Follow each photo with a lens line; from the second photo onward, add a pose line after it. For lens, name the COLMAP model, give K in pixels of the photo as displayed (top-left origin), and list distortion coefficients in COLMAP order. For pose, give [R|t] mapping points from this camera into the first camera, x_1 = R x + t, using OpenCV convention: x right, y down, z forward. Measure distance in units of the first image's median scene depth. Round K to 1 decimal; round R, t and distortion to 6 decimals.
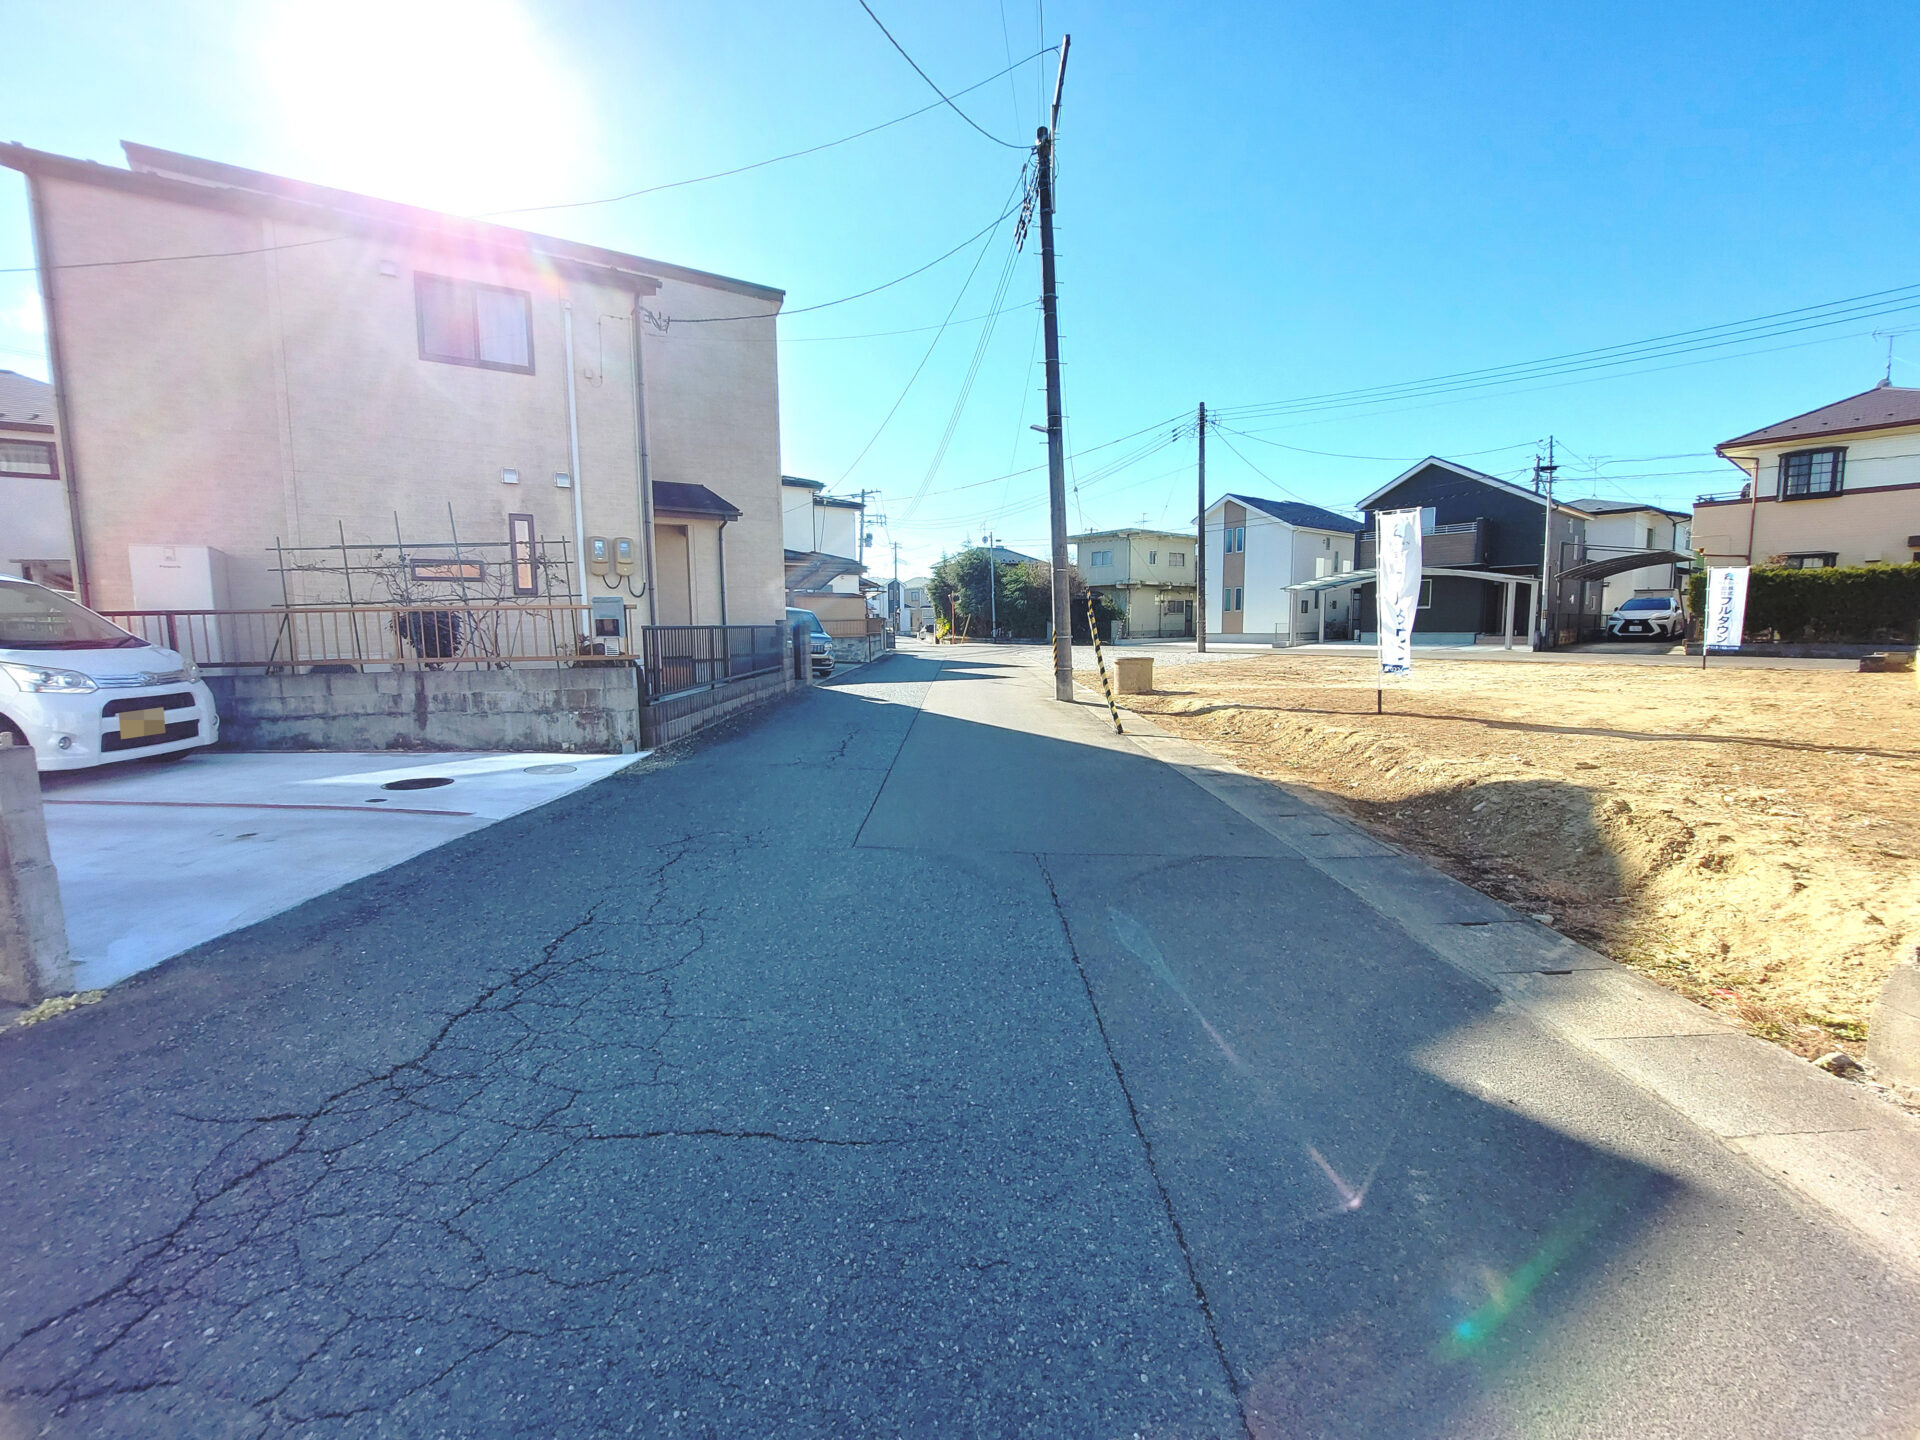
lens RADIAL K [[760.6, 0, 948.2], [0, 760.6, 708.2], [0, 0, 1]] dist [-0.016540, -0.002376]
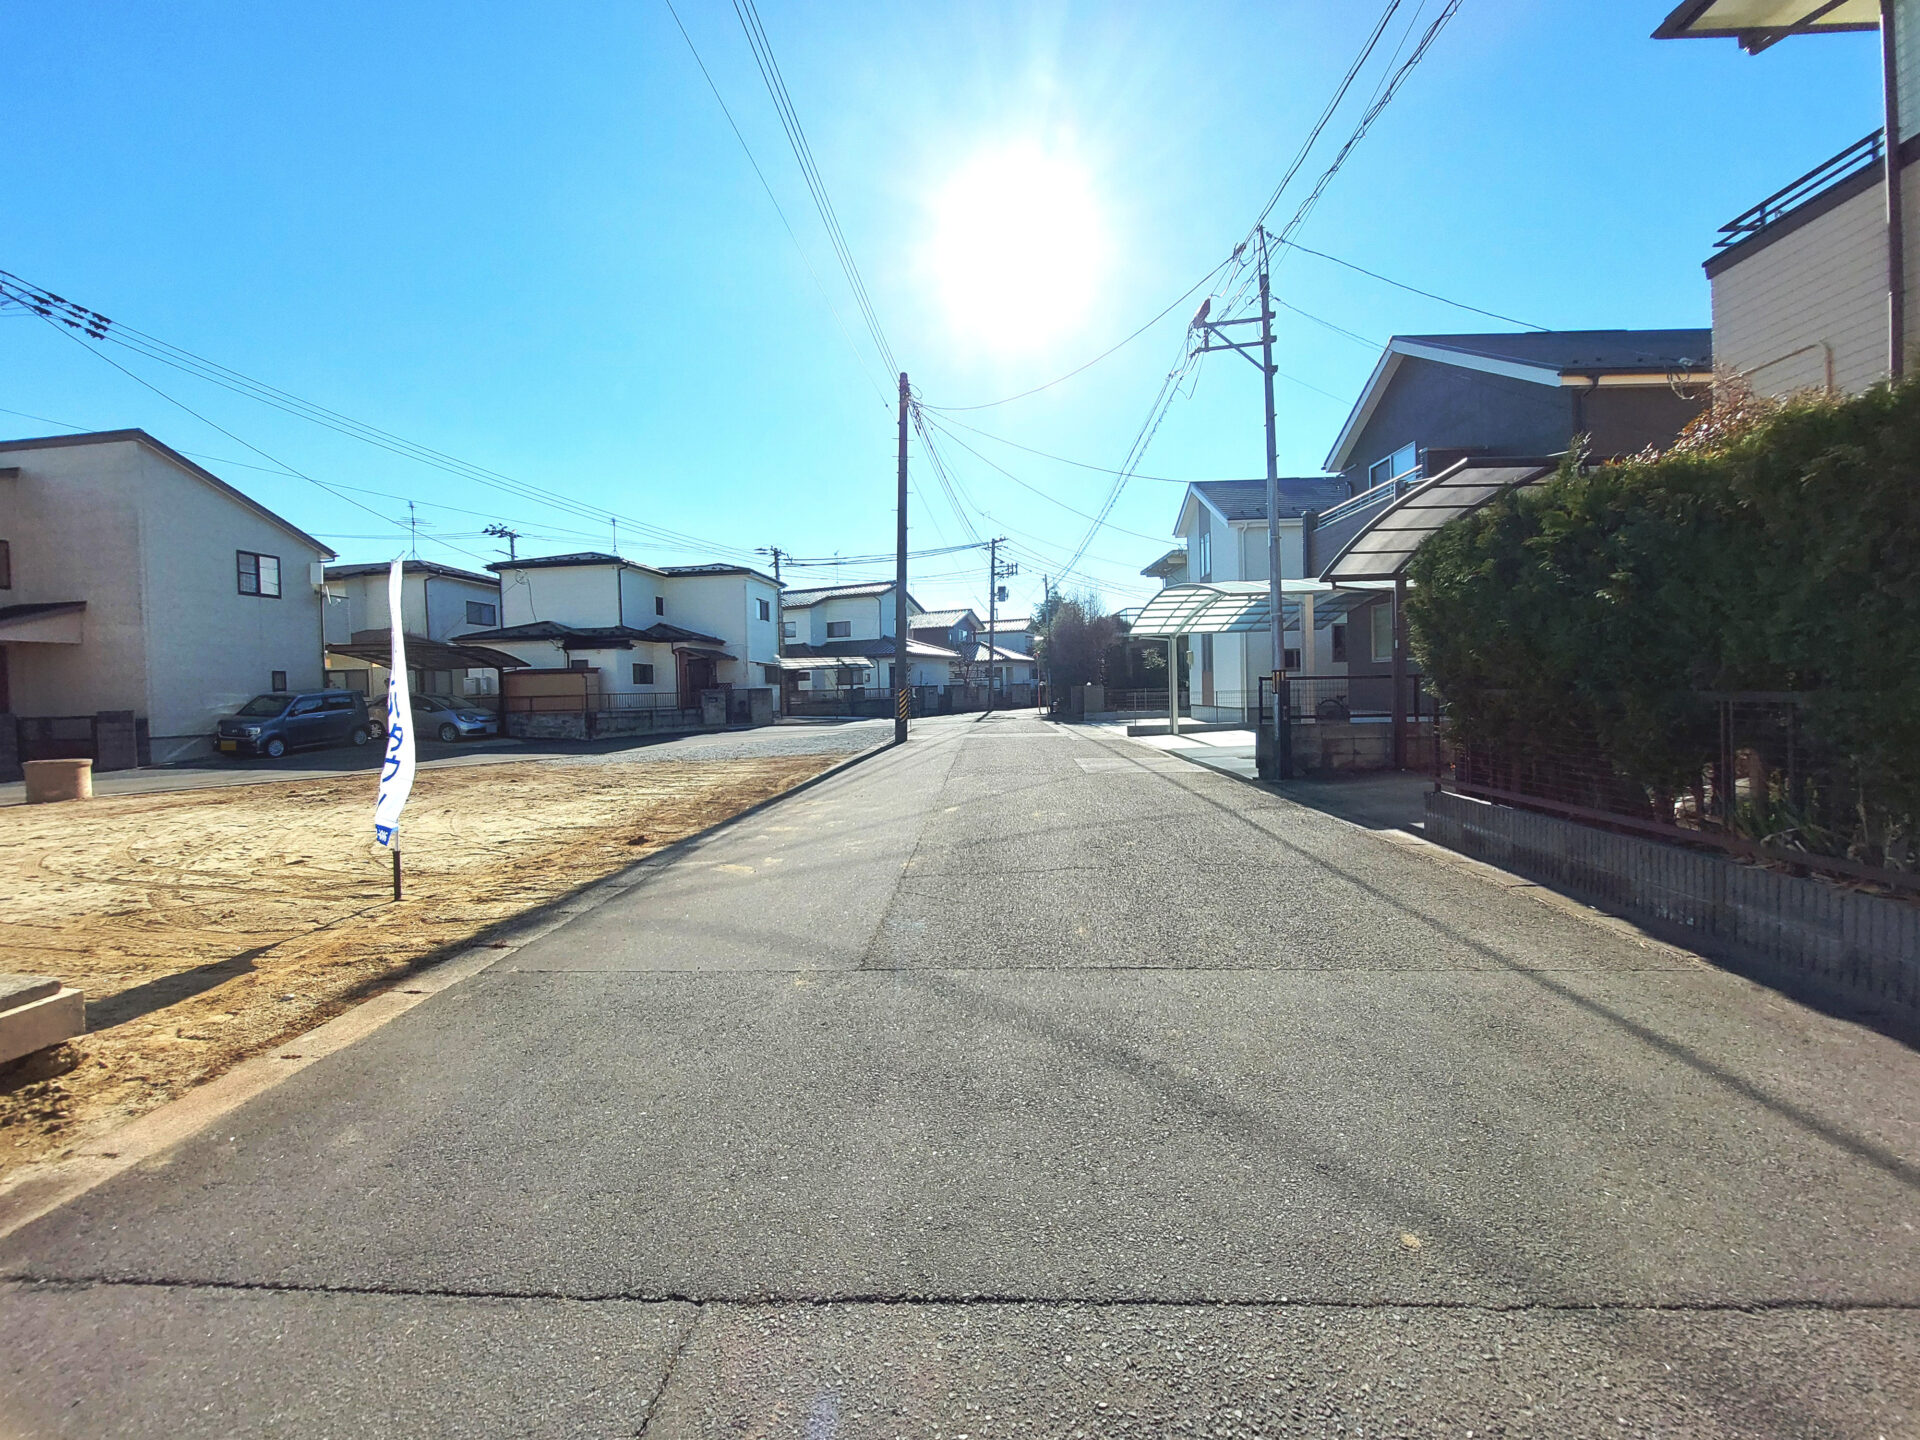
lens RADIAL K [[760.6, 0, 947.0], [0, 760.6, 716.5], [0, 0, 1]] dist [-0.016540, -0.002376]
pose [[0.759833, 0.017228, -0.649890, 0.890046], [-0.055019, 0.997767, -0.037876, -0.080489], [0.647786, 0.064536, 0.759084, 0.582035]]
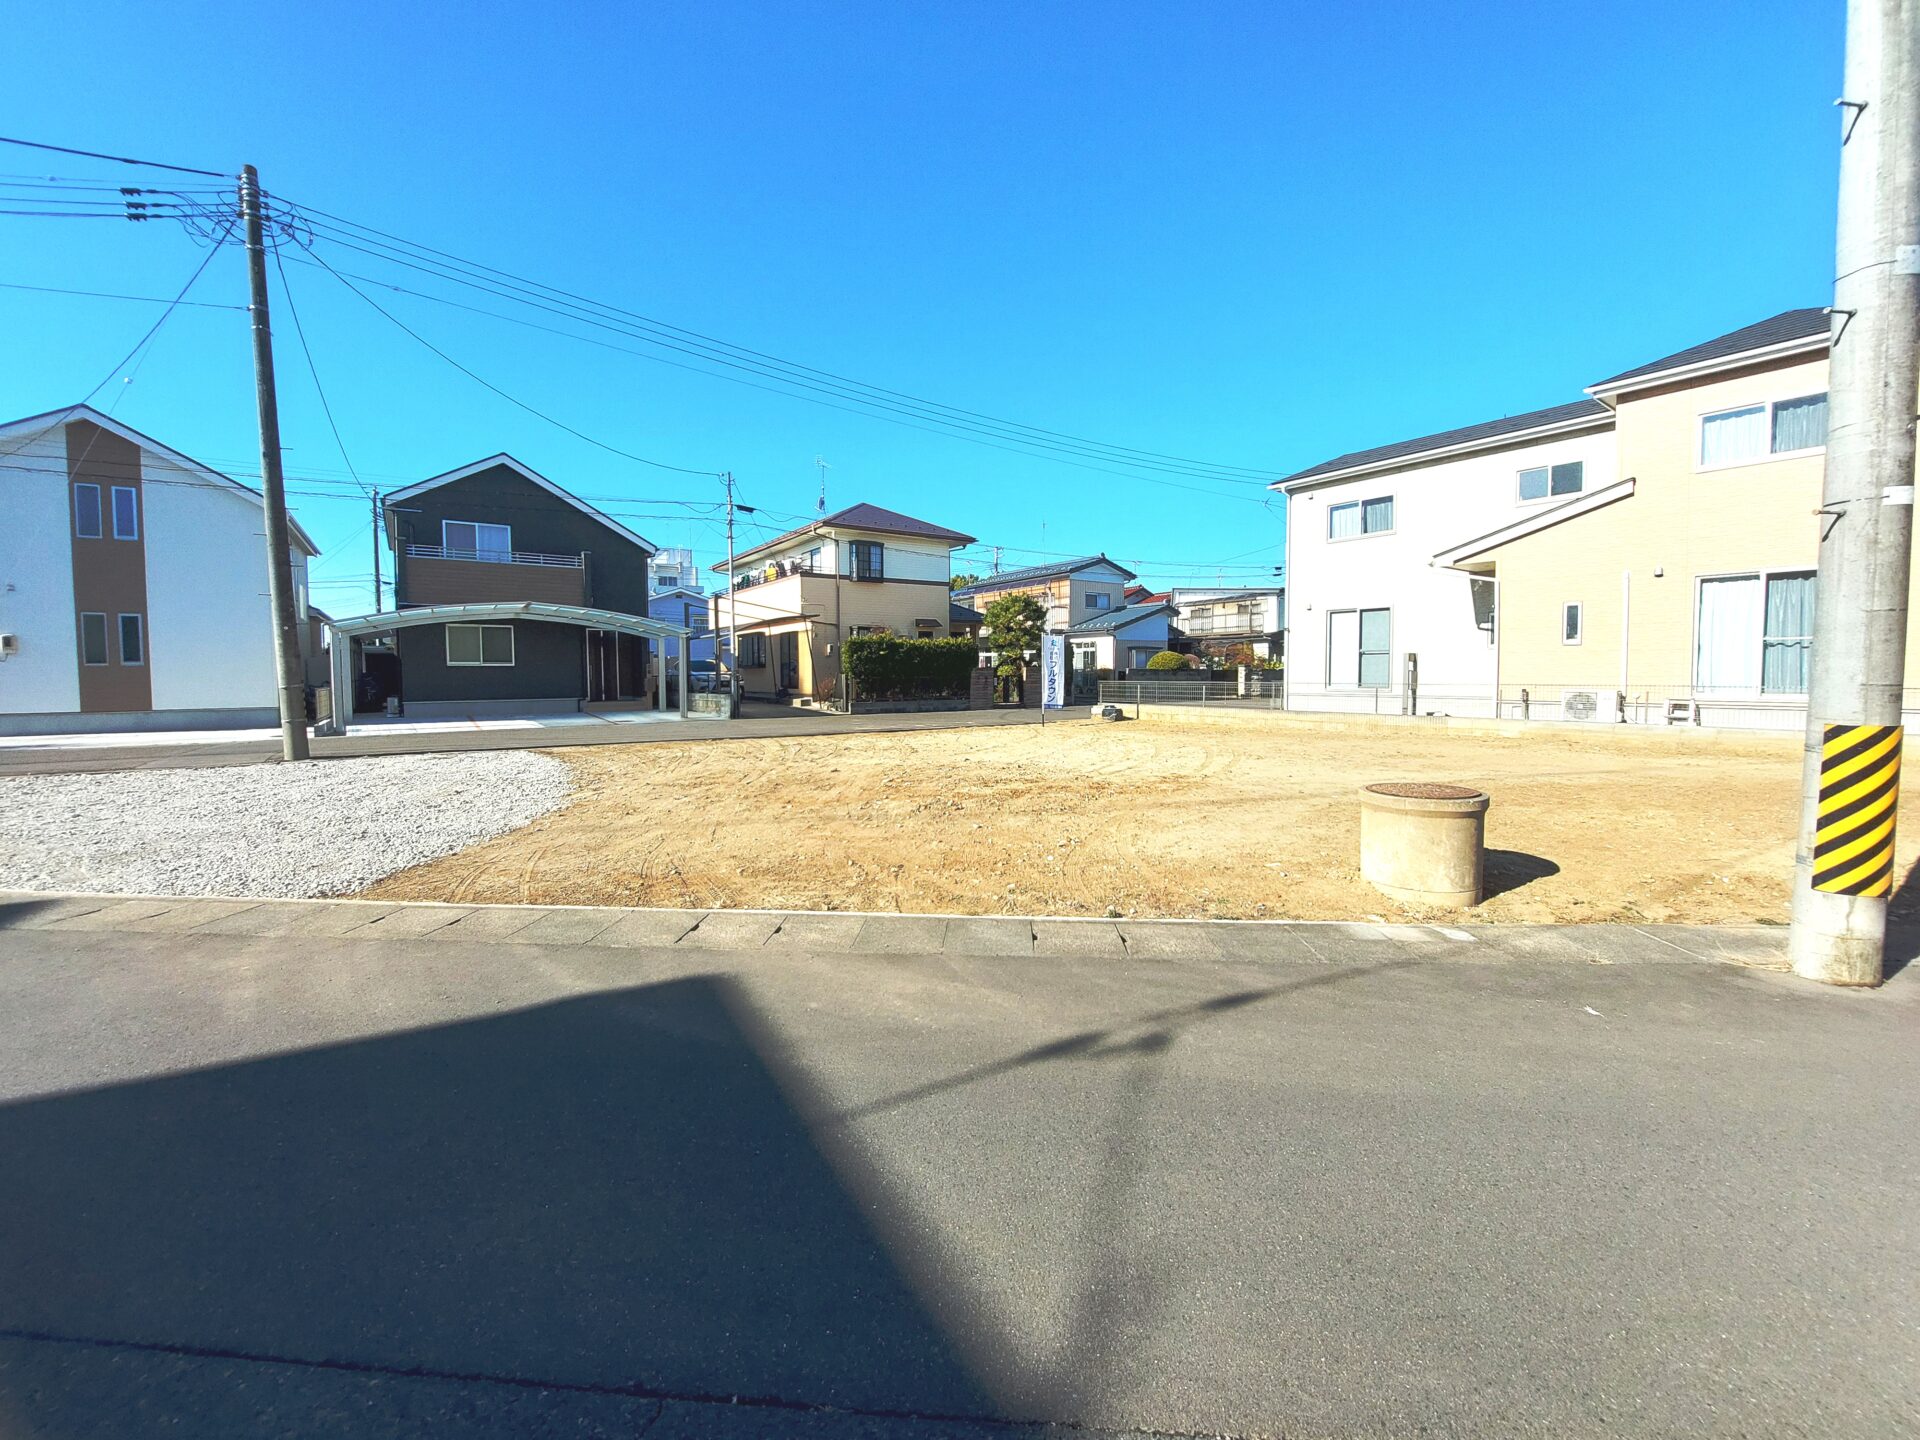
lens RADIAL K [[760.6, 0, 956.4], [0, 760.6, 716.1], [0, 0, 1]] dist [-0.016540, -0.002376]
pose [[0.056021, -0.040234, 0.997619, -0.070360], [0.114761, 0.992825, 0.033597, -0.075003], [-0.991812, 0.112605, 0.060236, 0.677365]]
